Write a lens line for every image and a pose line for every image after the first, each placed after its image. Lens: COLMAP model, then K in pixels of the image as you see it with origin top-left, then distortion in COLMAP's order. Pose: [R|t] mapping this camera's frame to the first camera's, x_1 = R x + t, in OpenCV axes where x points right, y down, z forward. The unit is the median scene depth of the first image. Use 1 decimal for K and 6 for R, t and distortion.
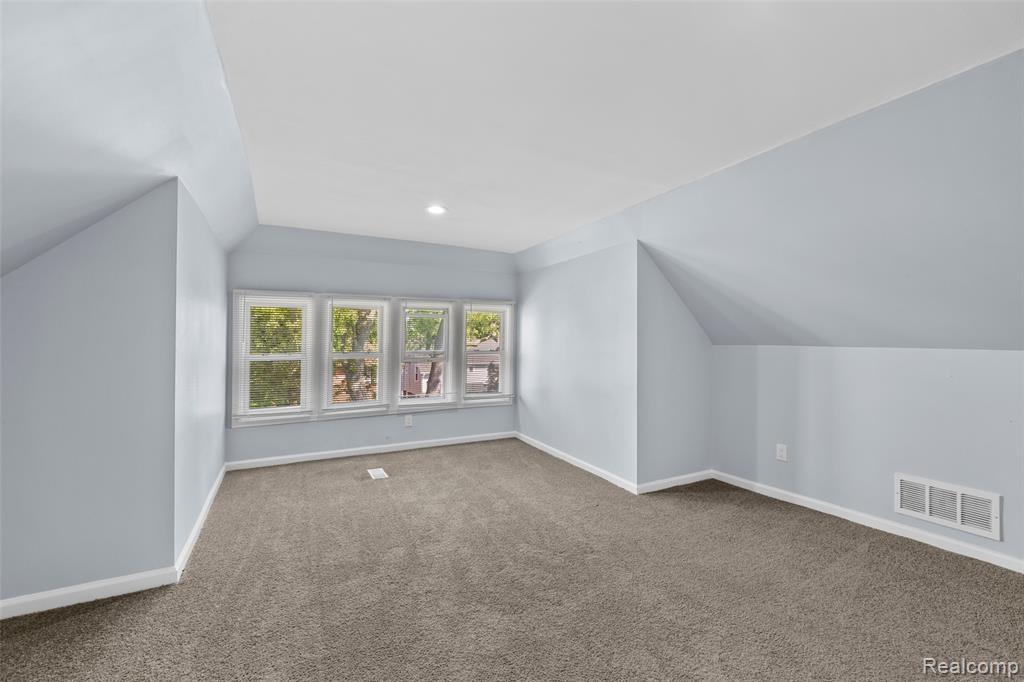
lens RADIAL K [[429.1, 0, 512.0], [0, 429.1, 341.0], [0, 0, 1]] dist [0.018284, -0.000024]
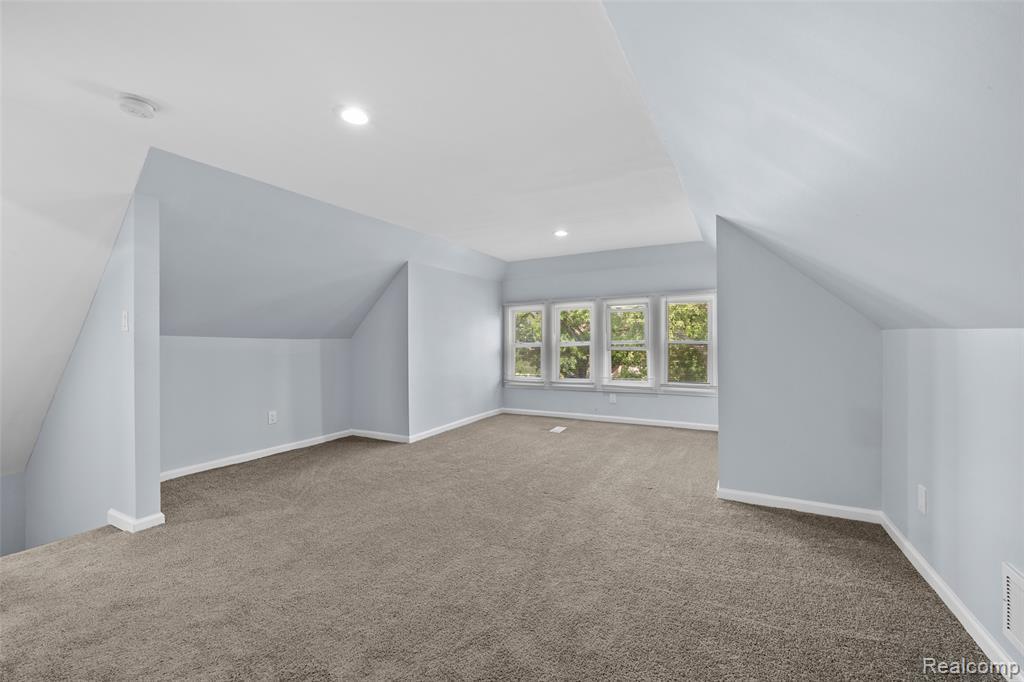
lens RADIAL K [[410.5, 0, 512.0], [0, 410.5, 341.0], [0, 0, 1]] dist [-0.000562, -0.000215]
pose [[0.552359, -0.002540, -0.833603, 0.661703], [0.018827, 0.999778, 0.009429, 0.008045], [0.833394, -0.020902, 0.552284, 0.146423]]
